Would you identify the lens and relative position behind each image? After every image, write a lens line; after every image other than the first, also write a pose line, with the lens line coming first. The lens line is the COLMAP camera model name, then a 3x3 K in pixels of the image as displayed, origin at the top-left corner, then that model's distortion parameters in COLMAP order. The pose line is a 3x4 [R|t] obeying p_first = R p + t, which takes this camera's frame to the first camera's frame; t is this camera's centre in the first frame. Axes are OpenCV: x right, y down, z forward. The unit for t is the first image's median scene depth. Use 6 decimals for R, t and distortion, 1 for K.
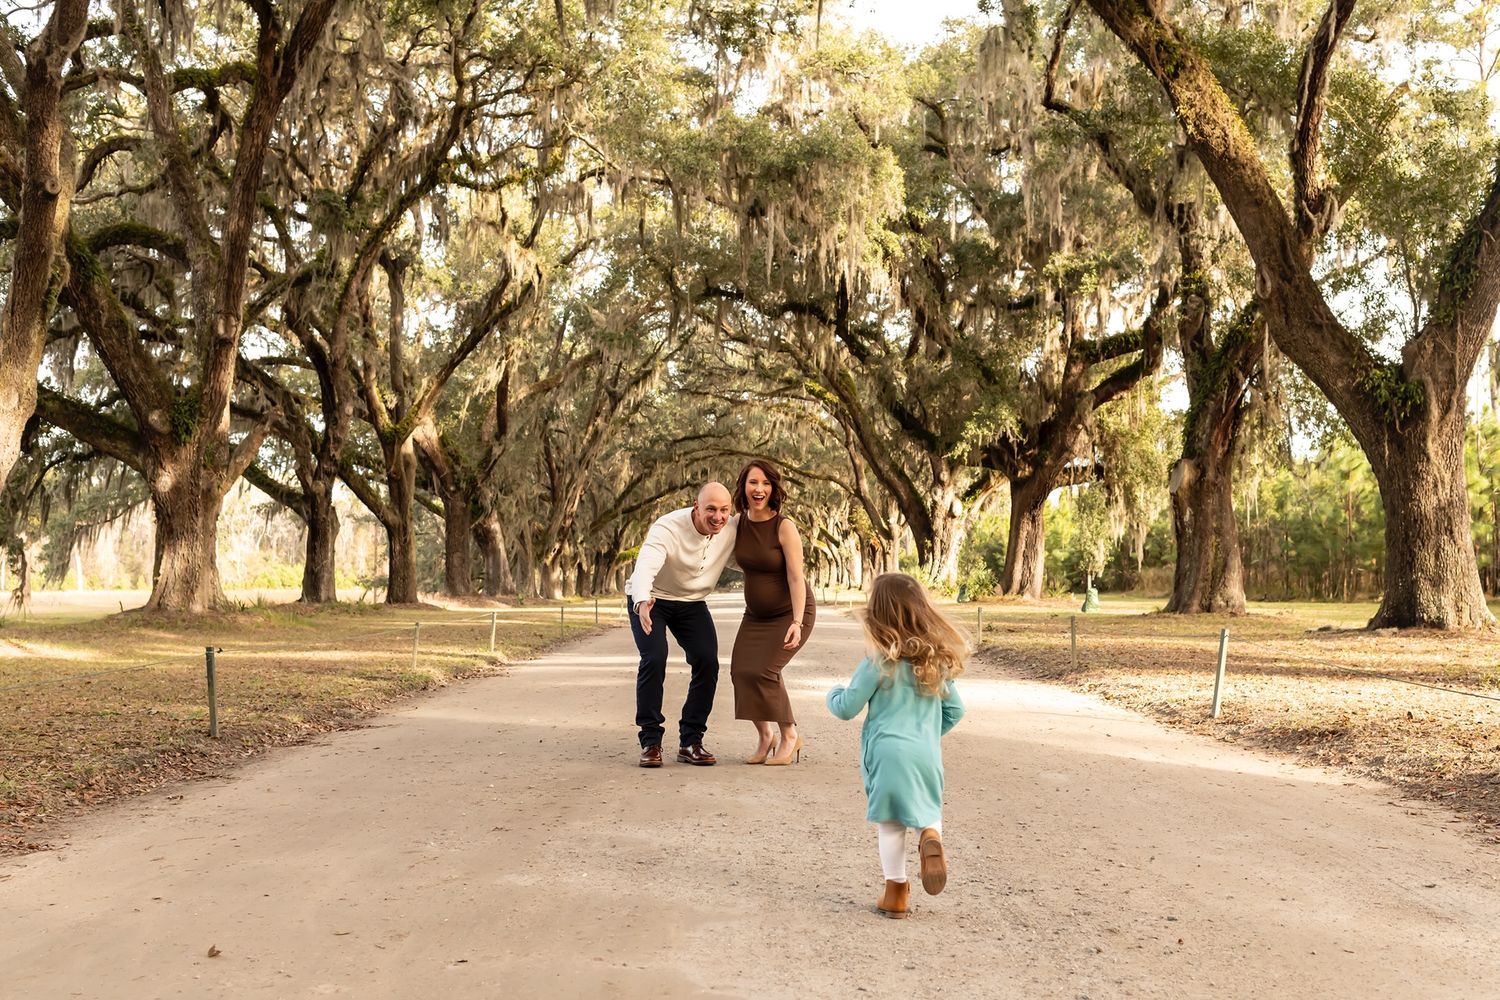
lens RADIAL K [[2288.6, 0, 779.9], [0, 2288.6, 521.6], [0, 0, 1]] dist [0.026413, 0.184288]
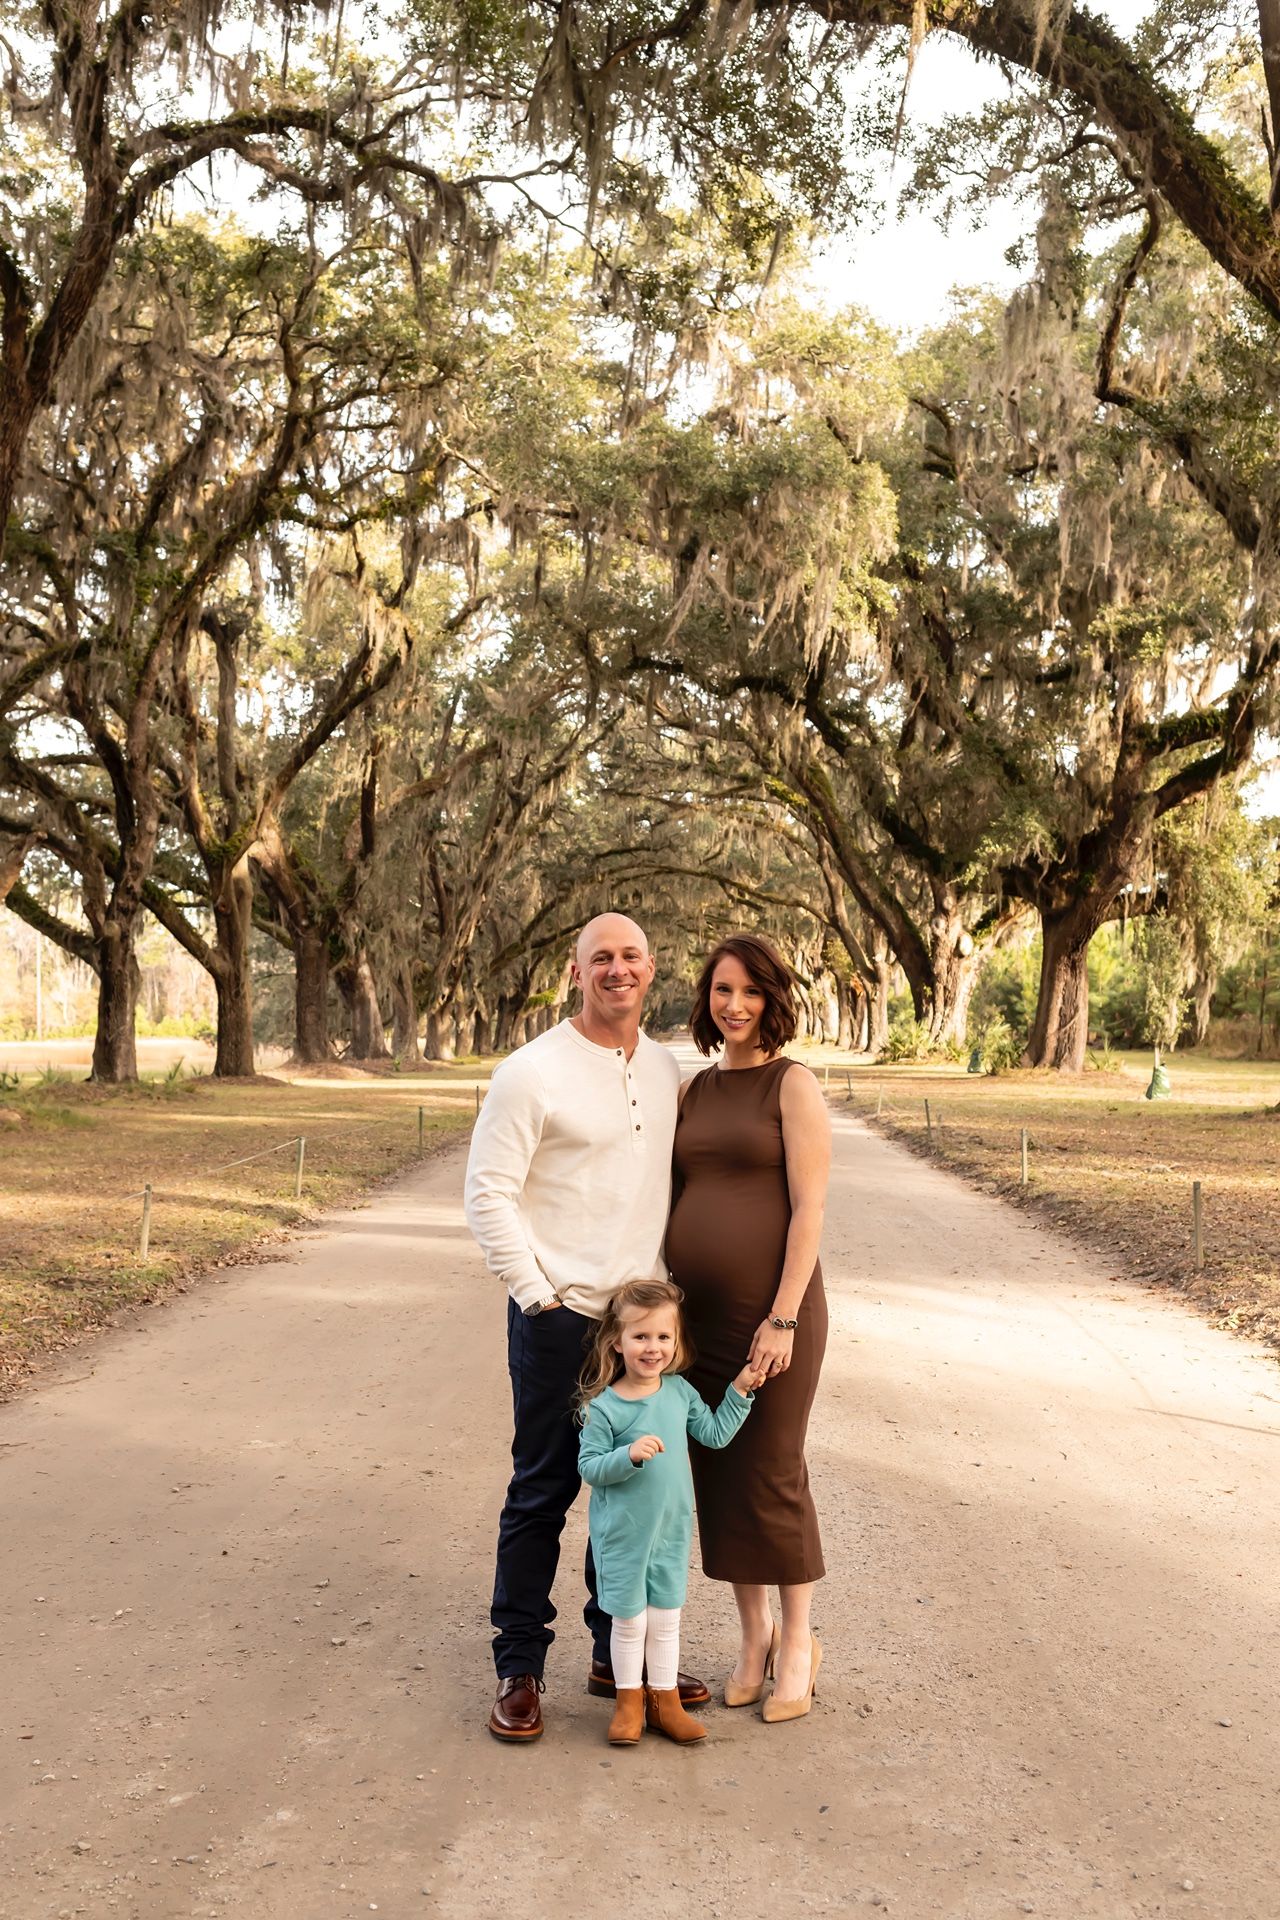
lens RADIAL K [[2003.8, 0, 652.4], [0, 2003.8, 914.3], [0, 0, 1]] dist [0.011902, -0.007506]
pose [[0.998818, -0.004293, -0.048409, 0.005817], [0.005450, 0.999702, 0.023791, -0.032628], [0.048292, -0.024027, 0.998544, 0.332253]]
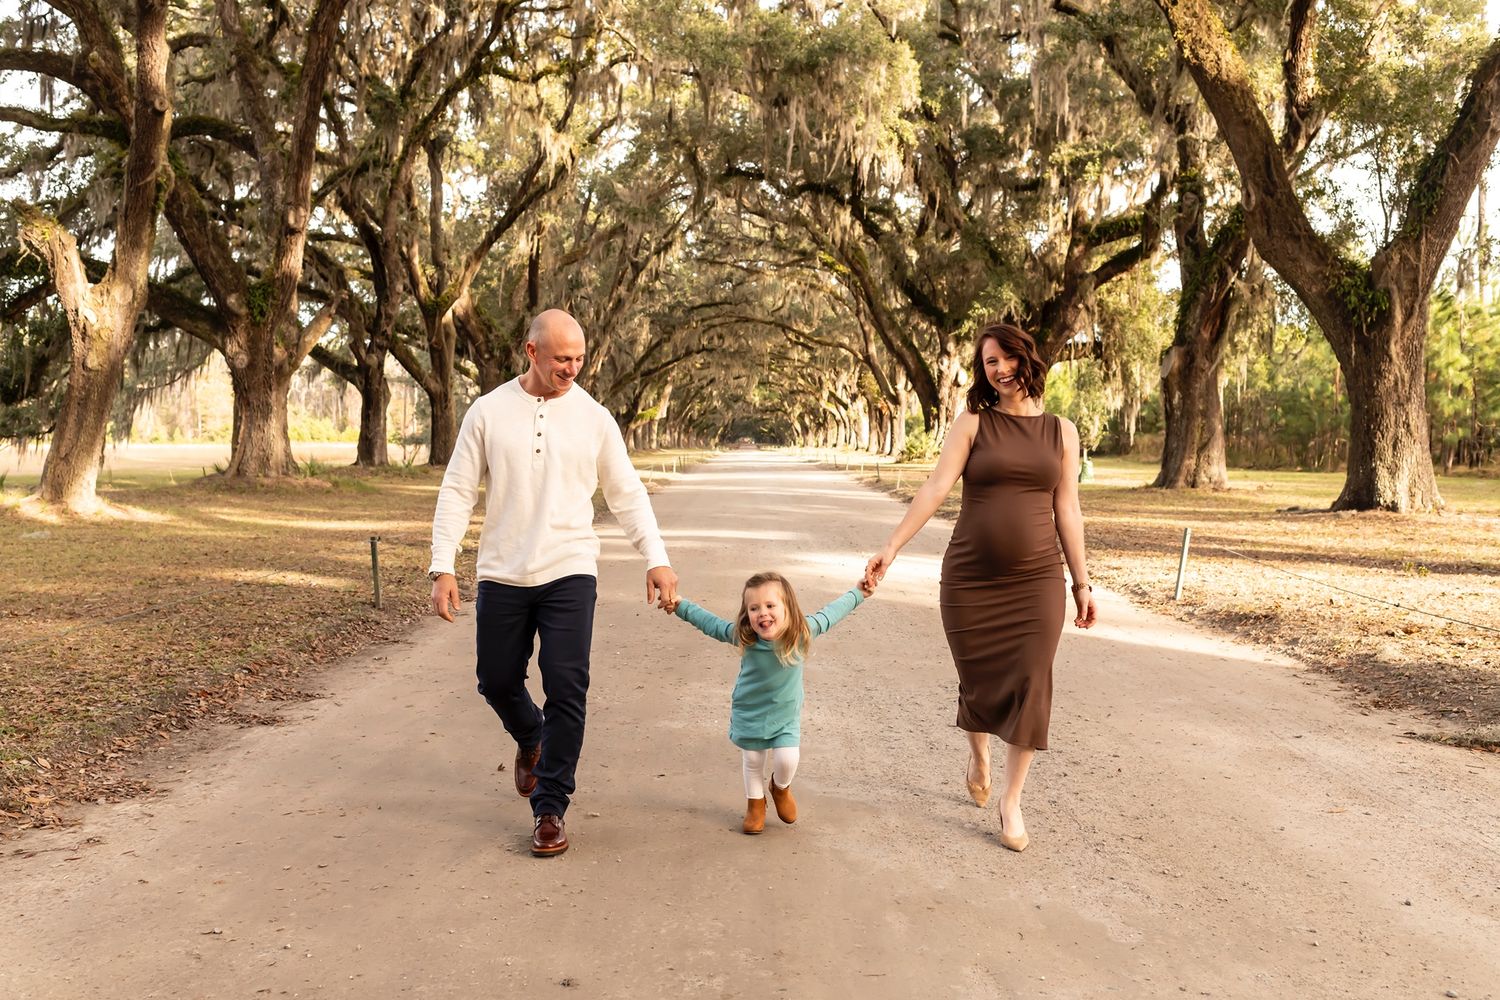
lens RADIAL K [[2849.1, 0, 642.8], [0, 2849.1, 593.9], [0, 0, 1]] dist [0.025736, 0.046527]
pose [[0.999734, 0.008997, -0.021225, -0.041305], [-0.006496, 0.993335, 0.115081, -0.057319], [0.022119, -0.114913, 0.993129, -0.322456]]
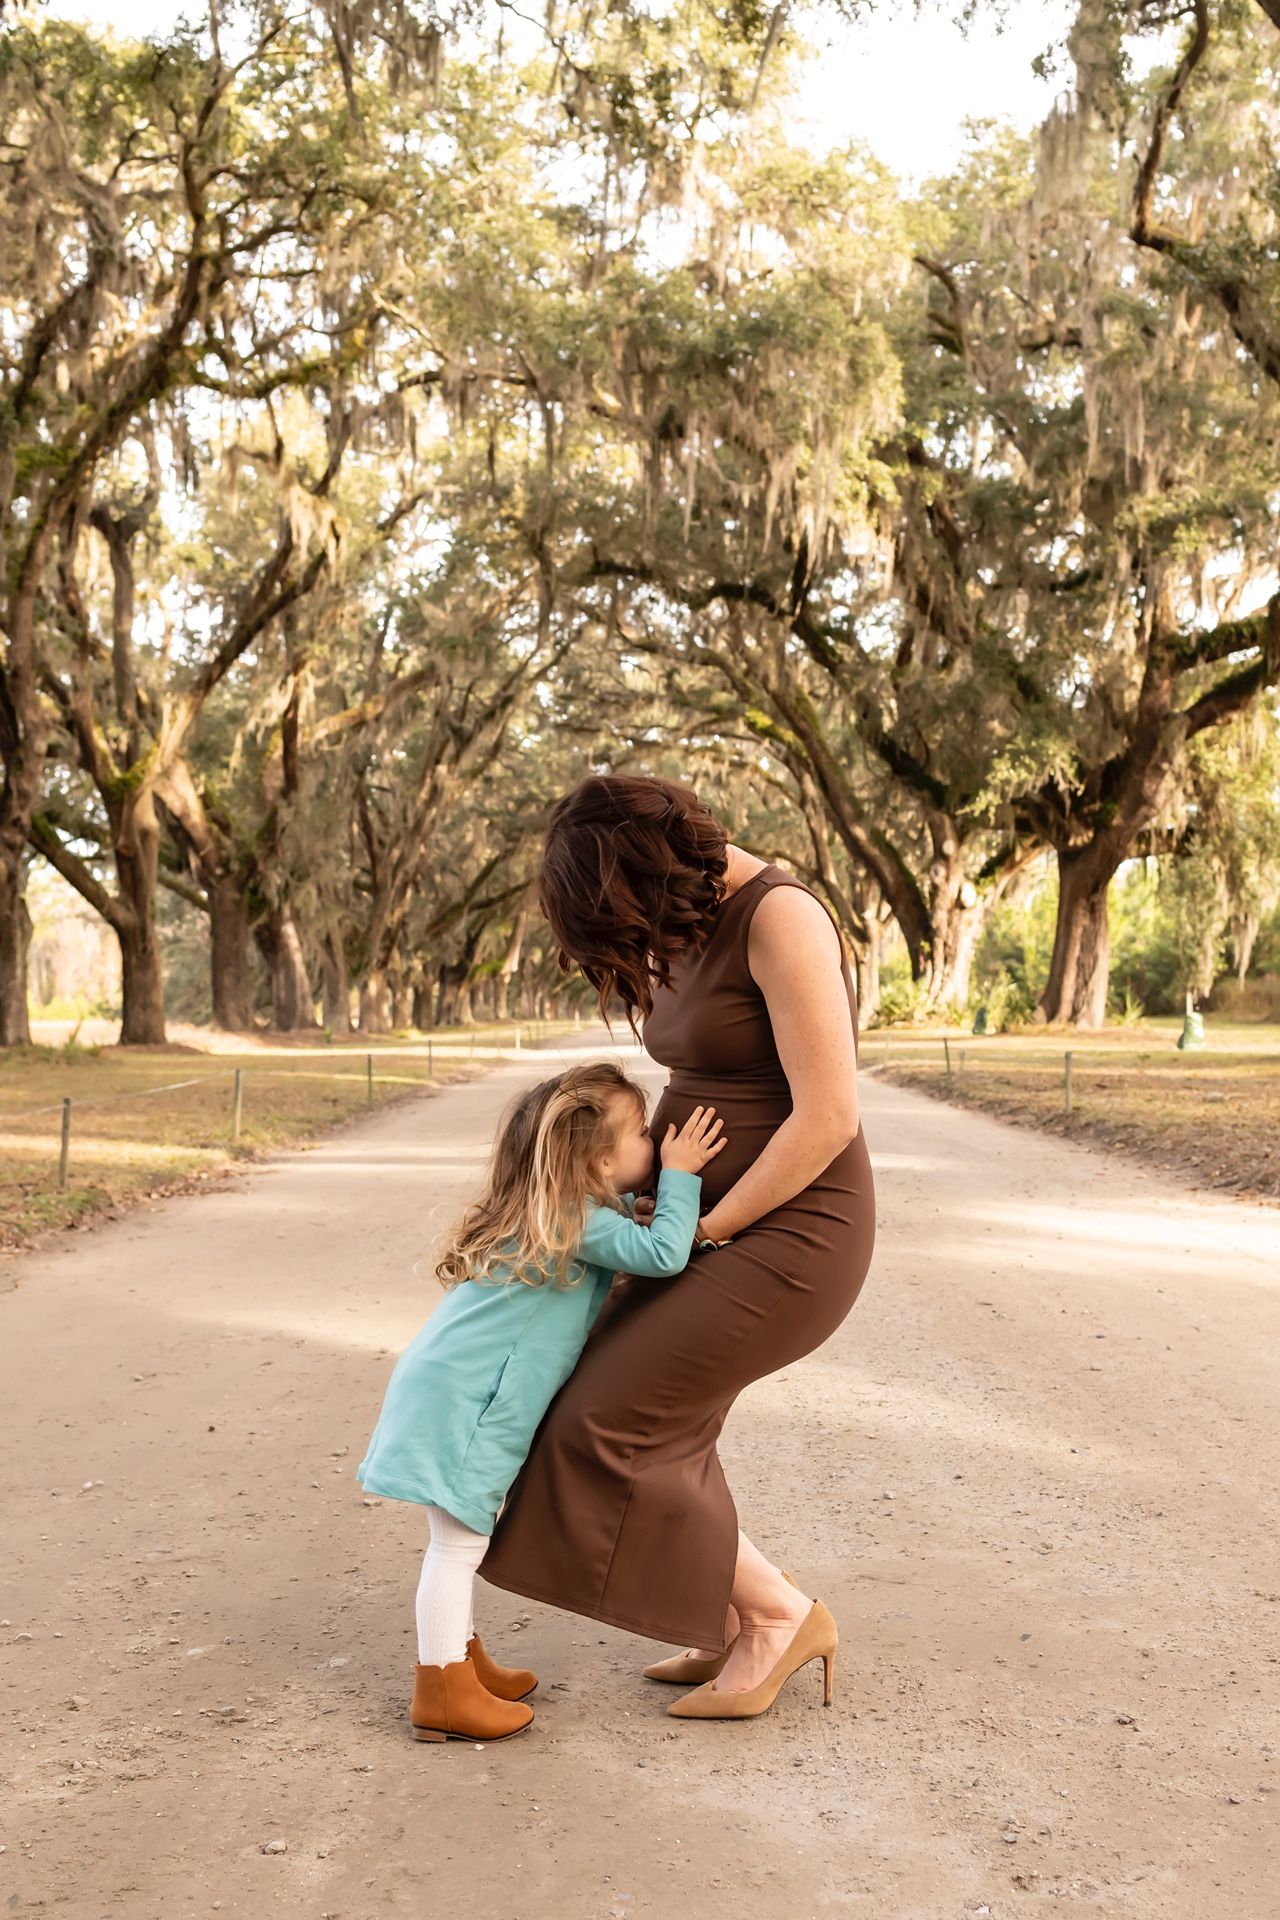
lens RADIAL K [[2133.9, 0, 701.6], [0, 2133.9, 1132.1], [0, 0, 1]] dist [0.003989, -0.004425]
pose [[0.999737, -0.011918, 0.019583, -0.015065], [0.010049, 0.995624, 0.092905, 0.004680], [-0.020605, -0.092684, 0.995482, 0.366130]]
